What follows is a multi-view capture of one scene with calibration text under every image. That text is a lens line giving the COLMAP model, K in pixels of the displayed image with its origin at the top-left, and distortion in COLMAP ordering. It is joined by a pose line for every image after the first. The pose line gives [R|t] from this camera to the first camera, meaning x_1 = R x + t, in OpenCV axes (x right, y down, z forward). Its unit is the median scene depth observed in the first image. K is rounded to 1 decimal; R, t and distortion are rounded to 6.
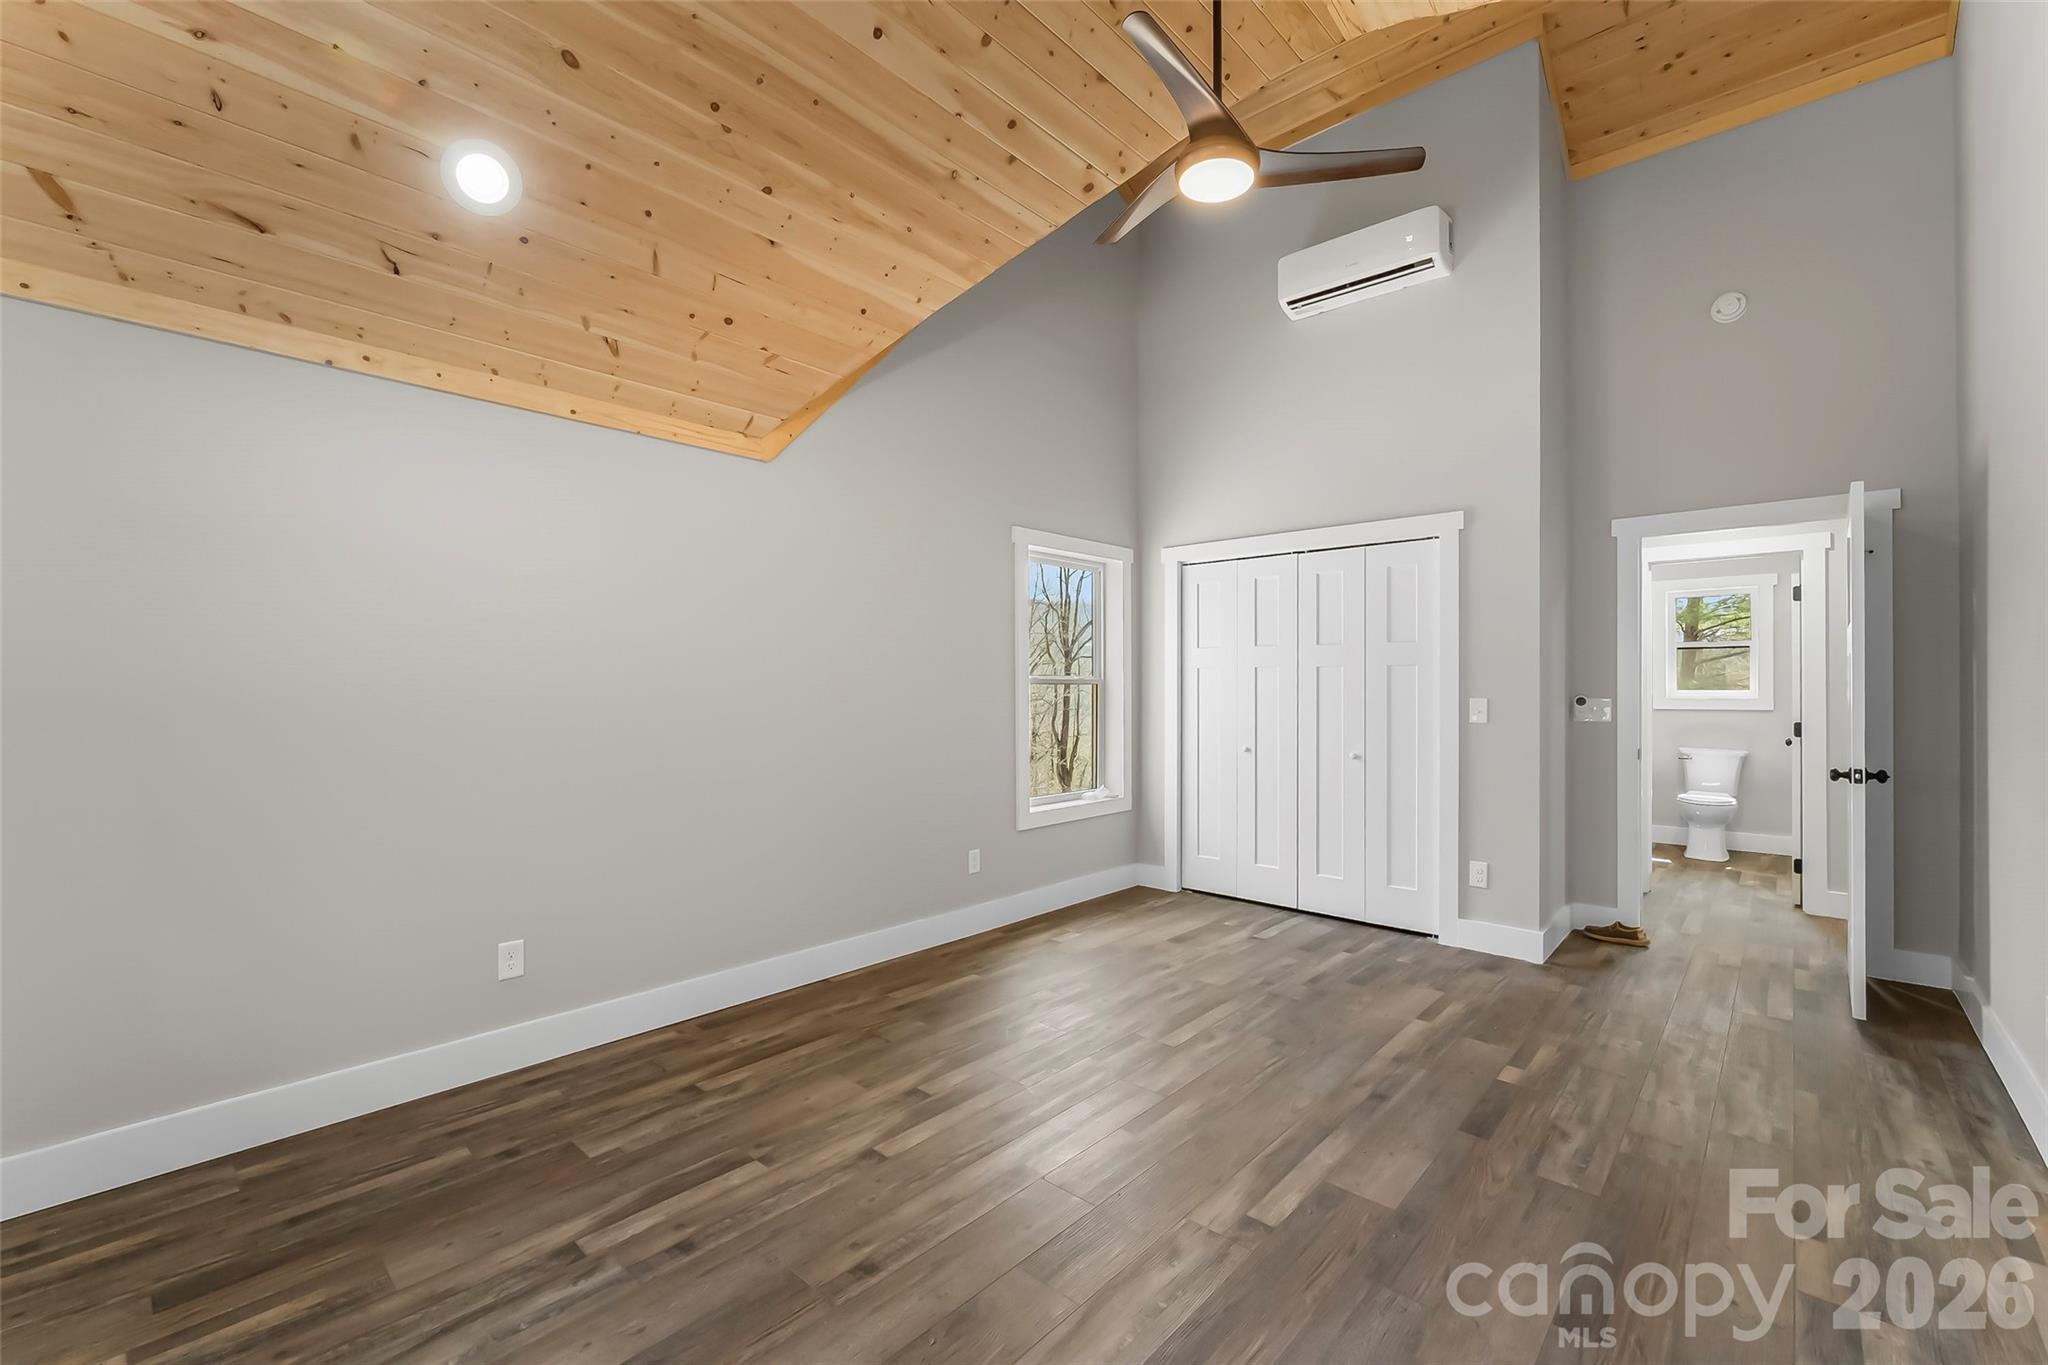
lens RADIAL K [[881.1, 0, 1033.7], [0, 881.1, 691.5], [0, 0, 1]] dist [-0.001353, 0.002170]
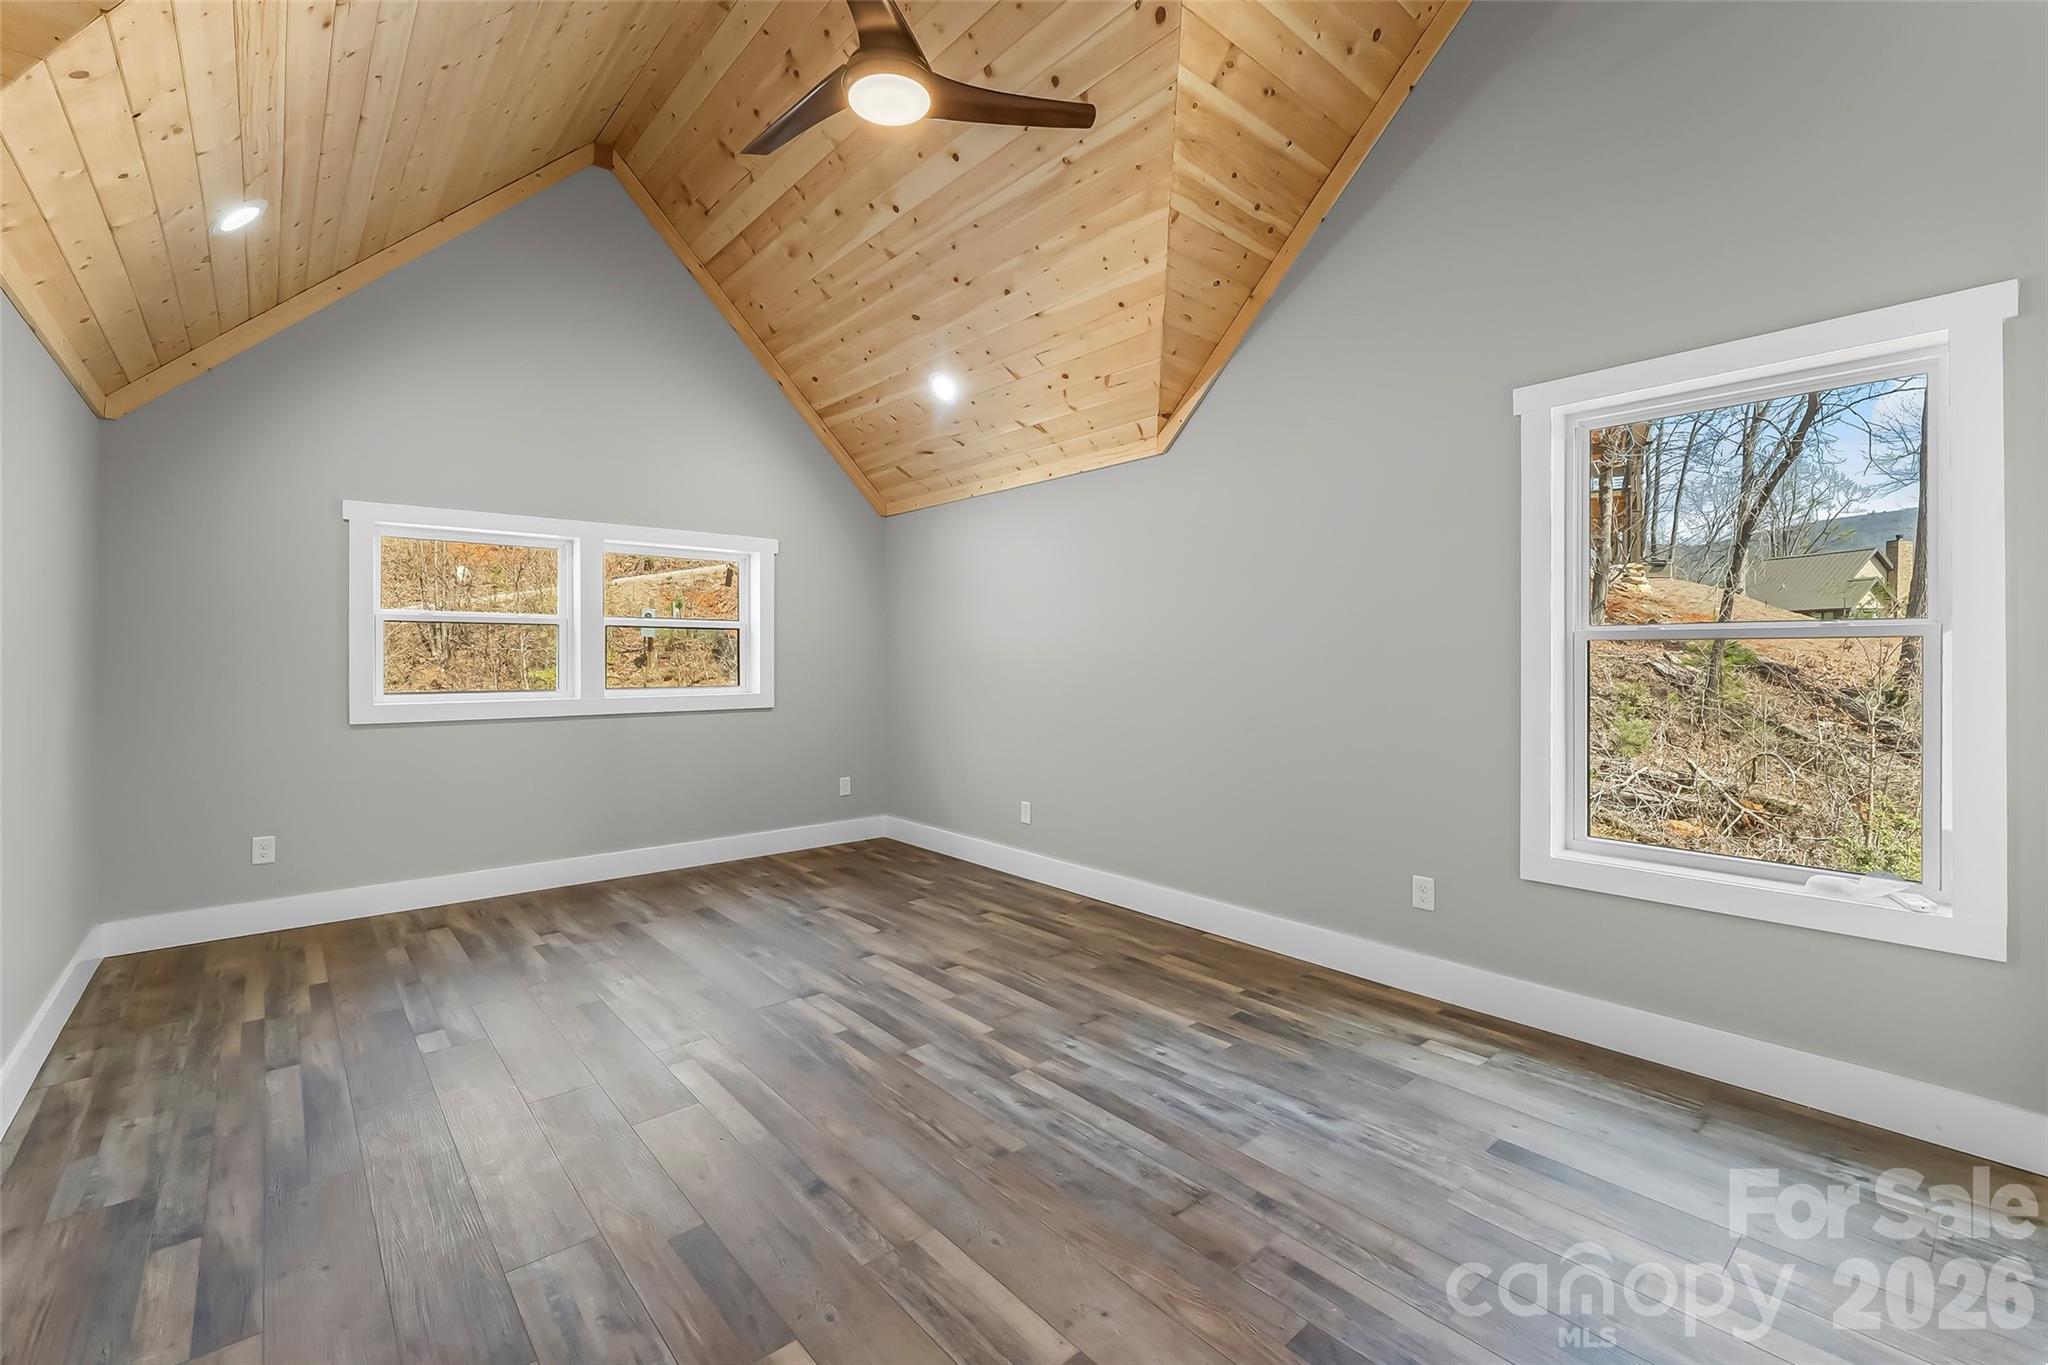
lens RADIAL K [[881.1, 0, 1034.6], [0, 881.1, 661.4], [0, 0, 1]] dist [-0.001353, 0.002170]
pose [[-0.139803, 0.005416, -0.990165, 0.979553], [-0.001794, 0.999982, 0.005723, 0.003768], [0.990178, 0.002576, -0.139791, 1.137098]]
